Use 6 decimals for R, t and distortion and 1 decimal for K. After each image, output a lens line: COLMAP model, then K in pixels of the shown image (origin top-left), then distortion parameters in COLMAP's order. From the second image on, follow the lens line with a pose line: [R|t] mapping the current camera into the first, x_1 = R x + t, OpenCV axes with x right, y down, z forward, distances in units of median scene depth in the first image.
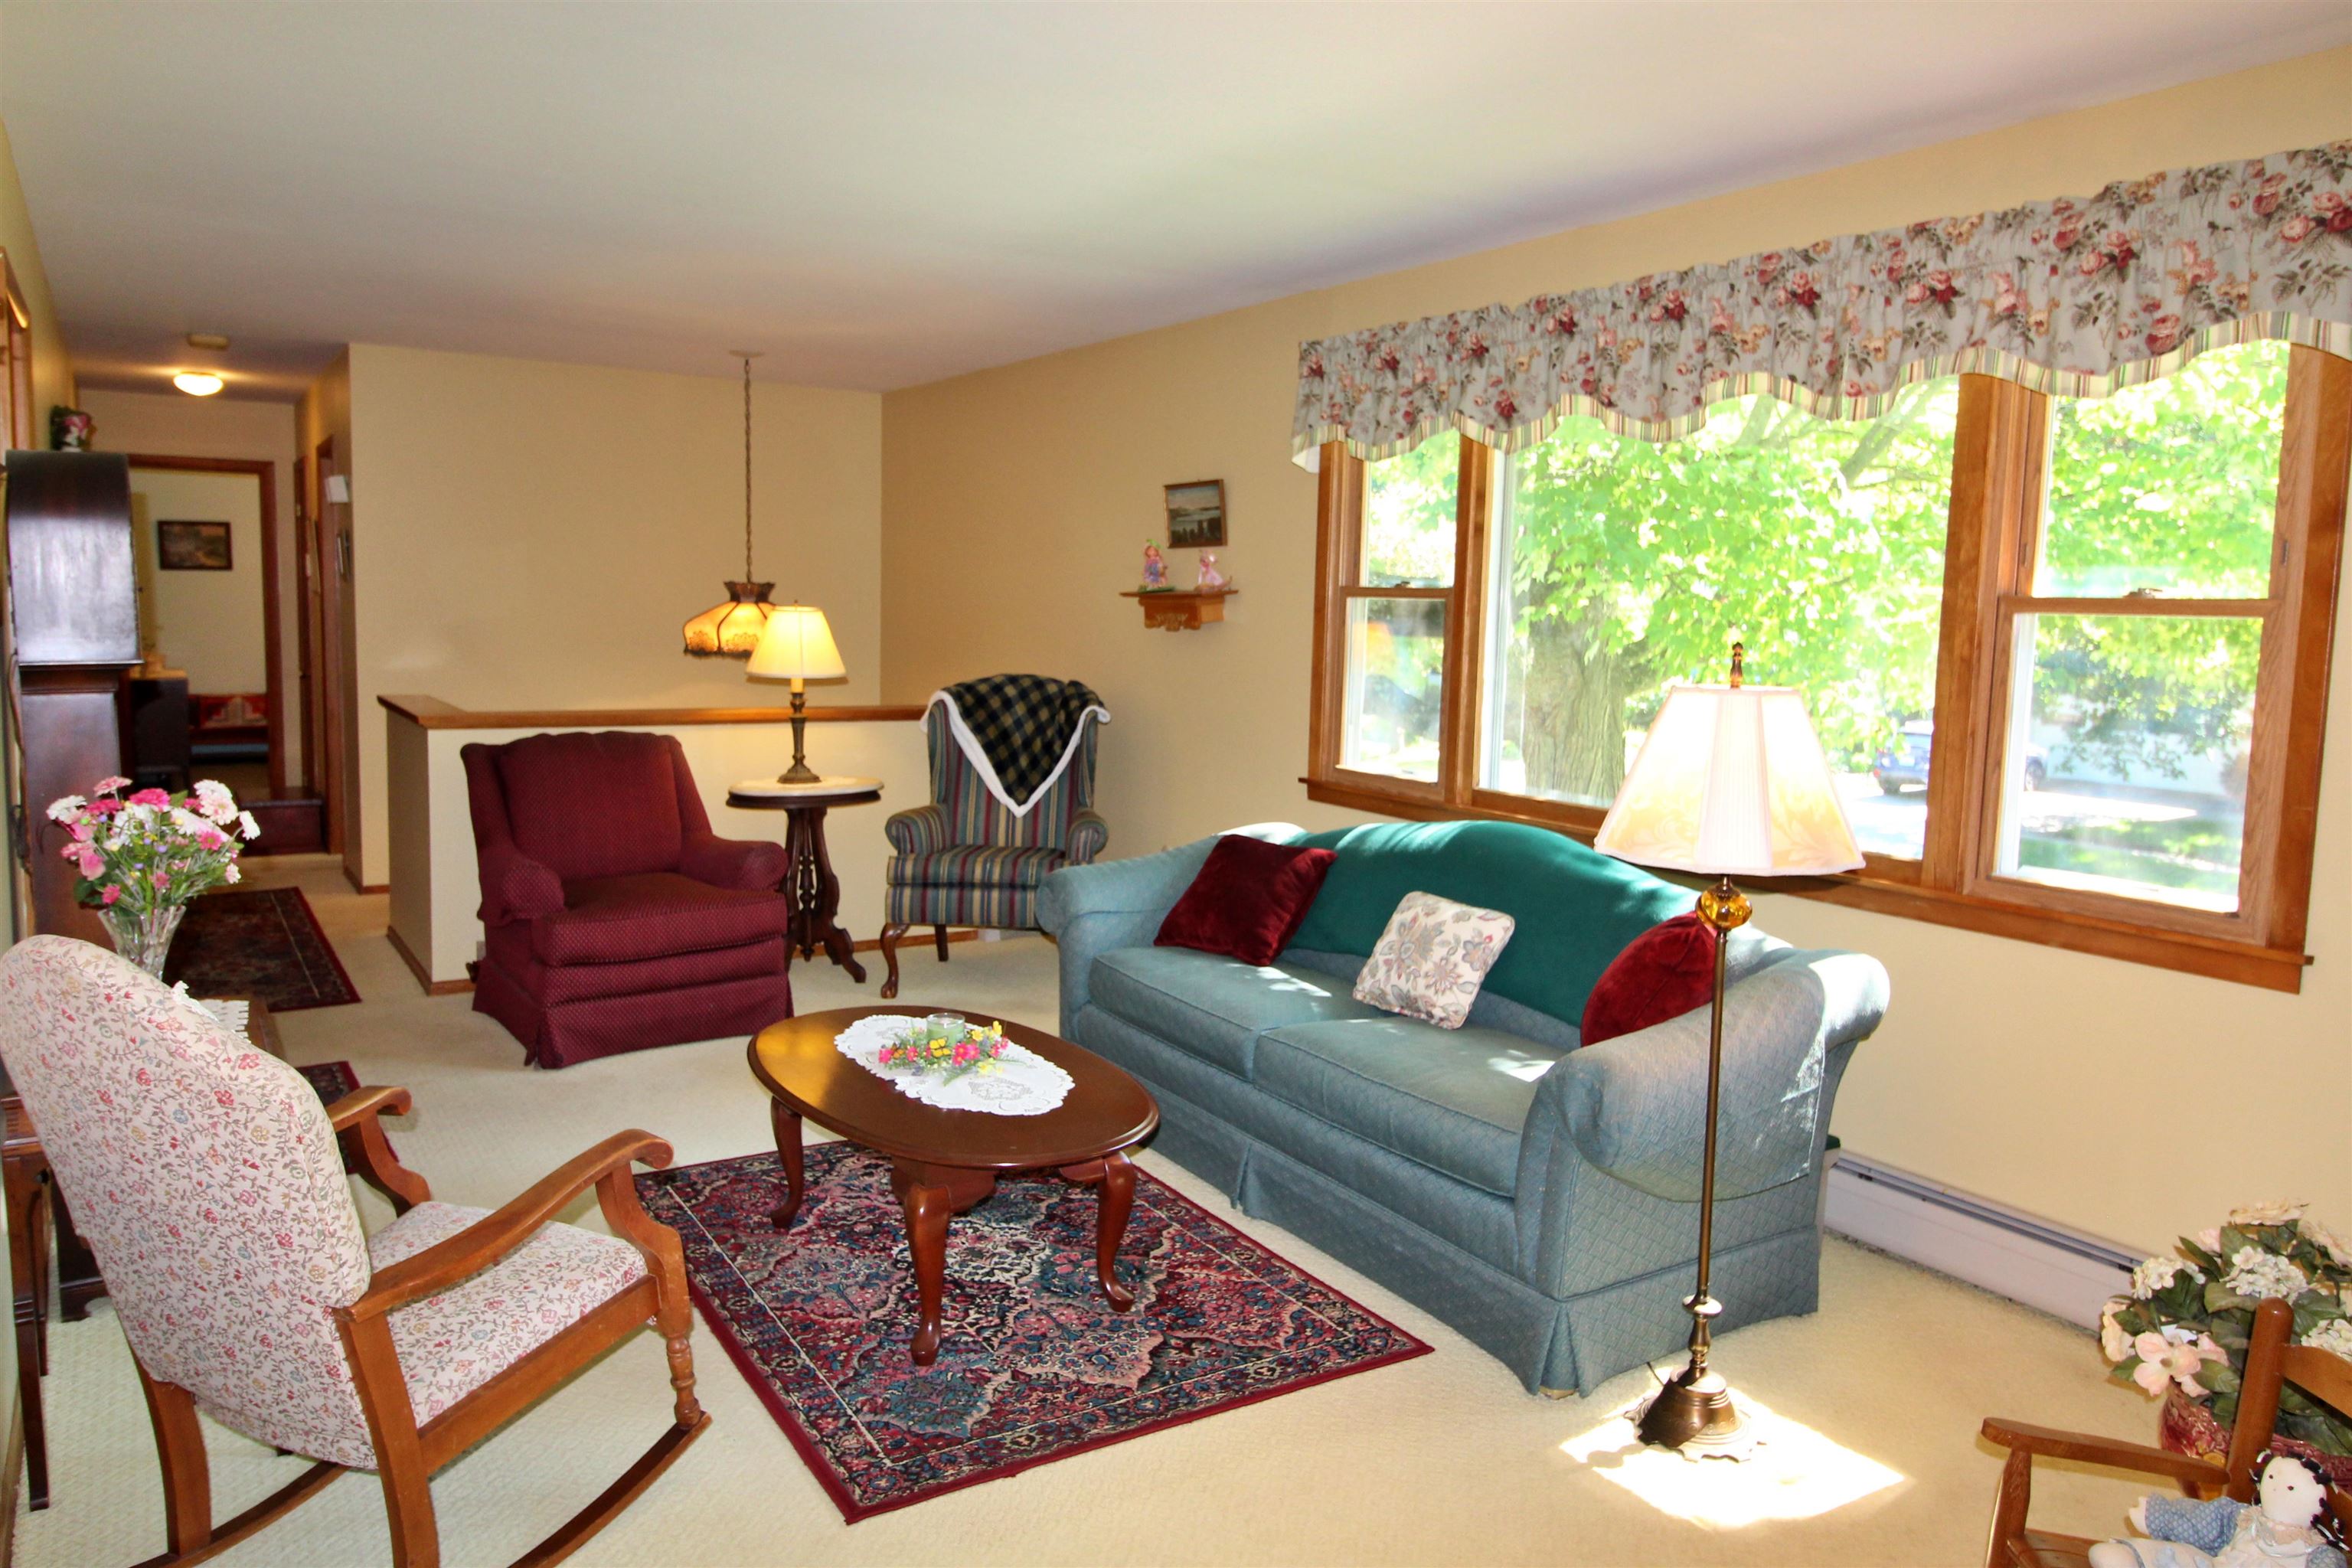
lens RADIAL K [[1612.9, 0, 1176.0], [0, 1612.9, 766.2], [0, 0, 1]] dist [0.008312, -0.006030]
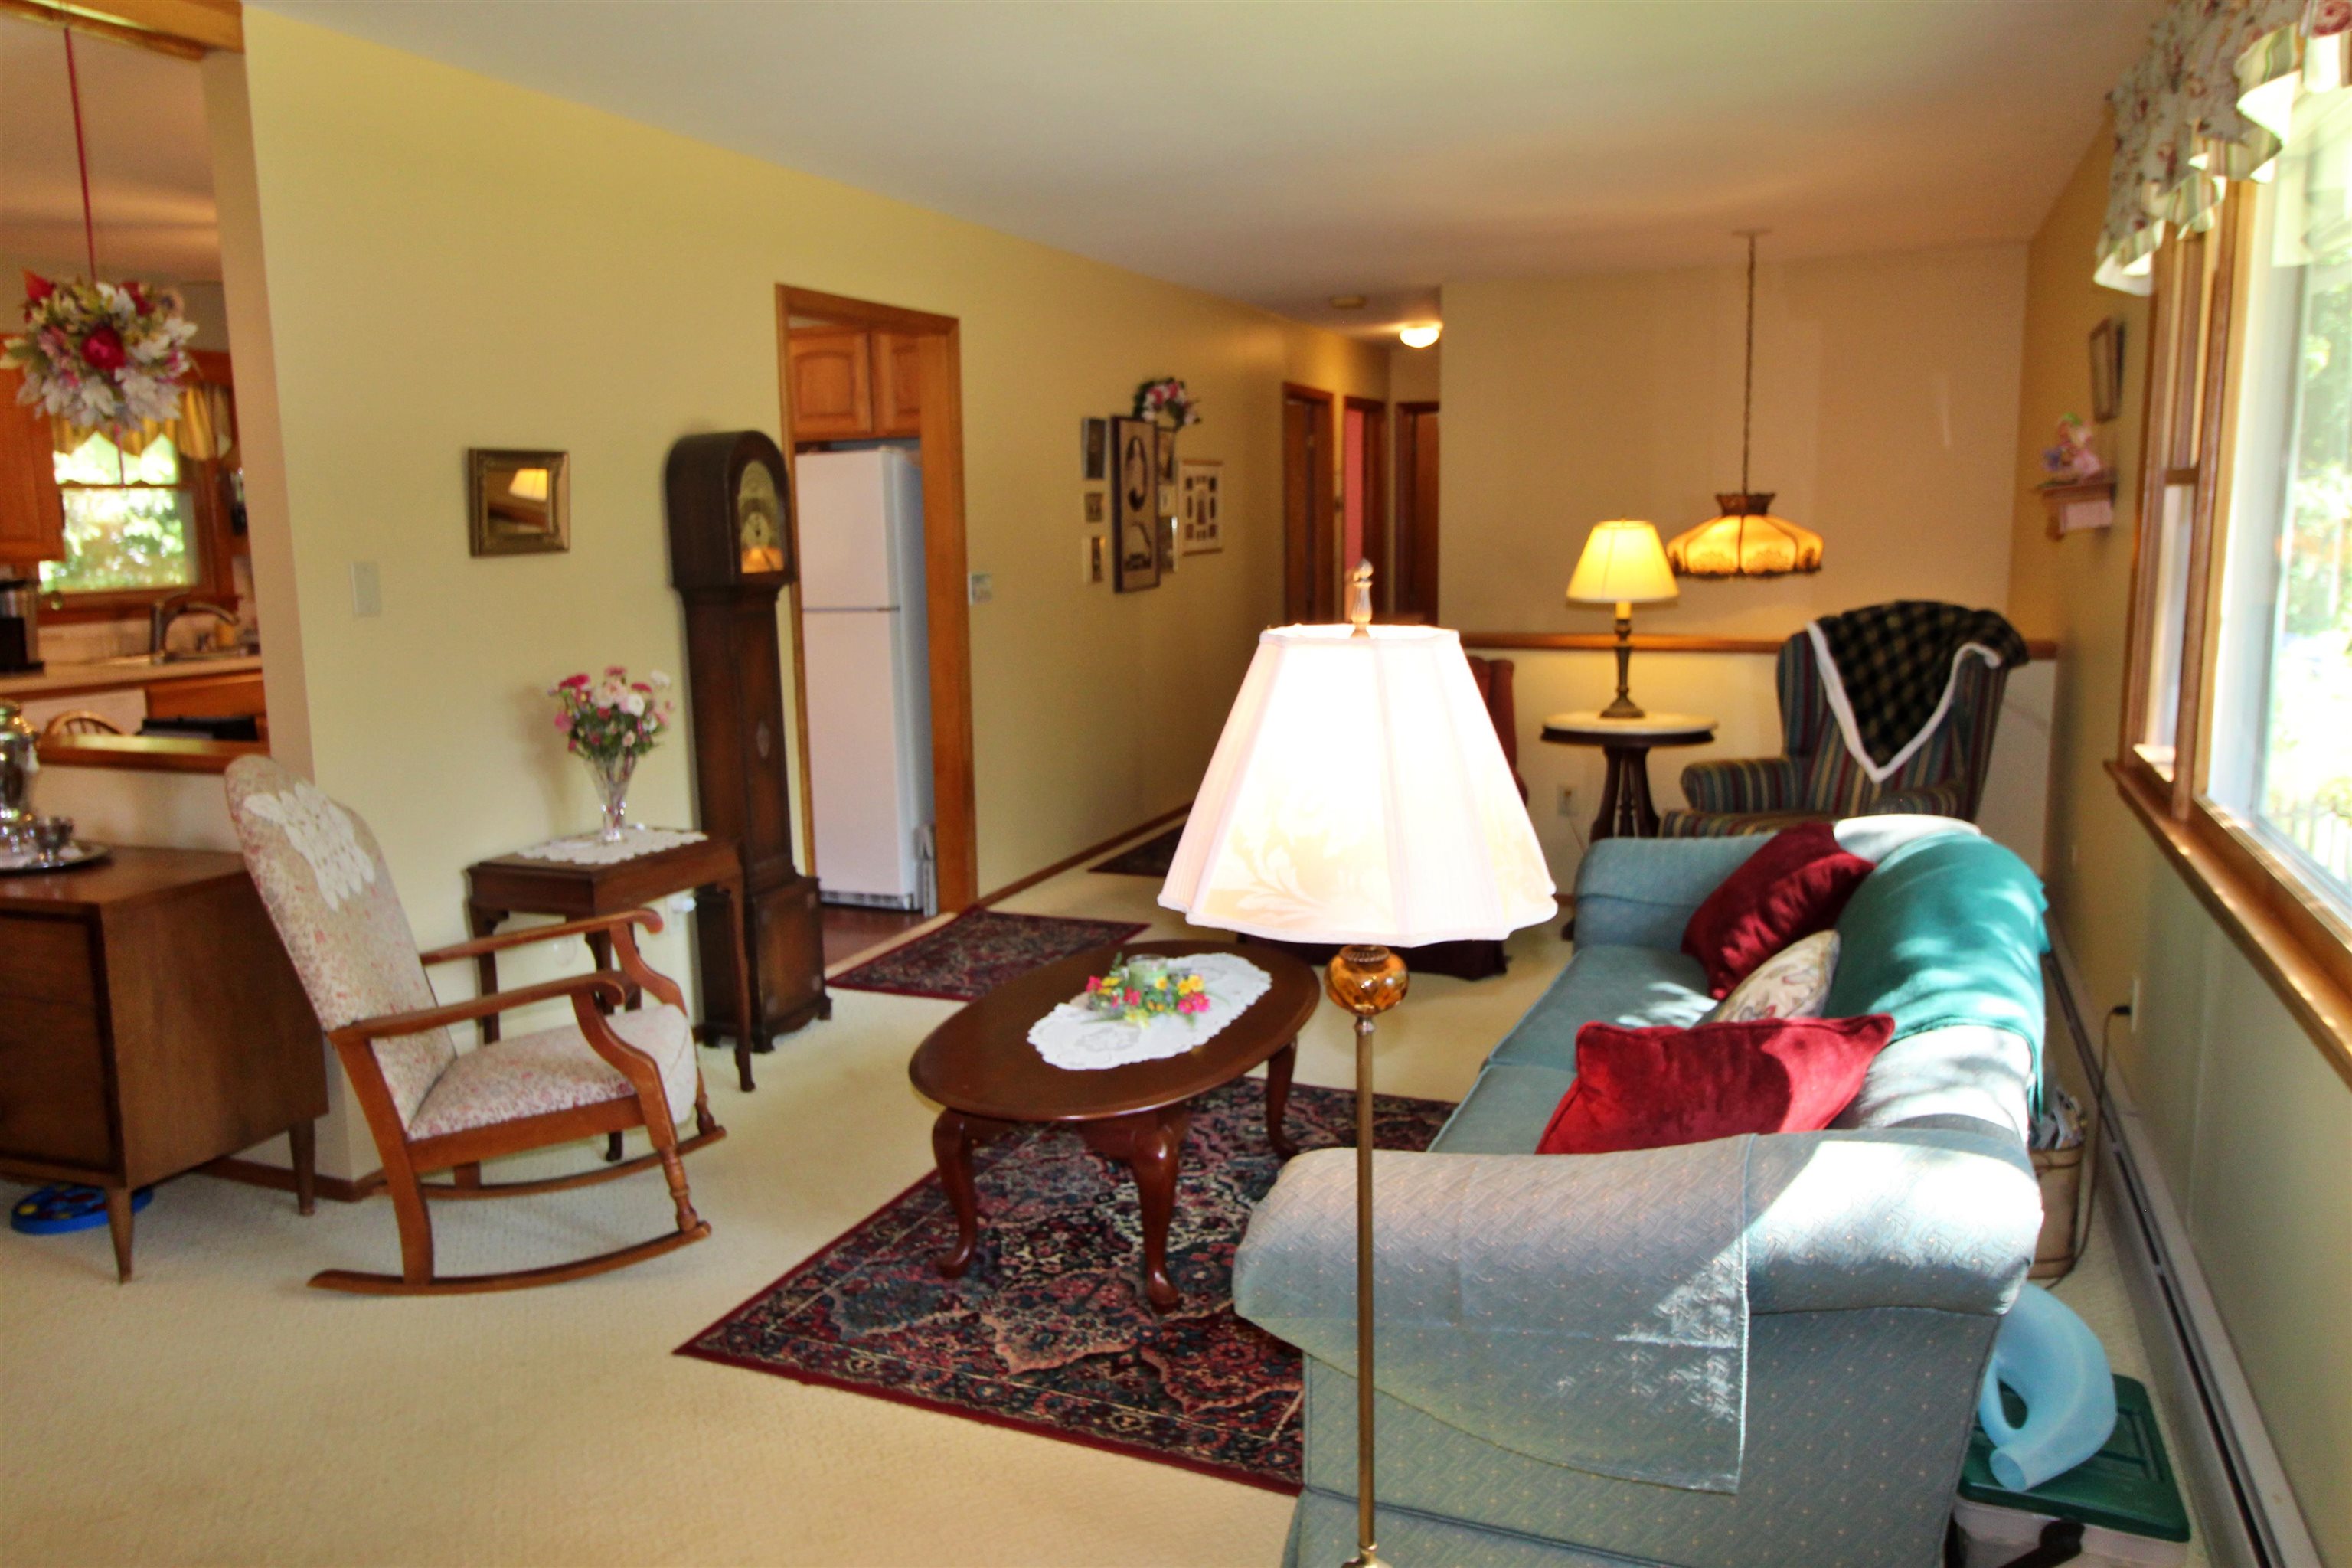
lens RADIAL K [[1651.8, 0, 1176.0], [0, 1651.8, 784.0], [0, 0, 1]] dist [-0.001277, -0.001668]
pose [[0.573670, 0.099963, -0.812964, 0.378678], [-0.054928, 0.994986, 0.083585, -0.016993], [0.817243, -0.003296, 0.576284, 0.265580]]
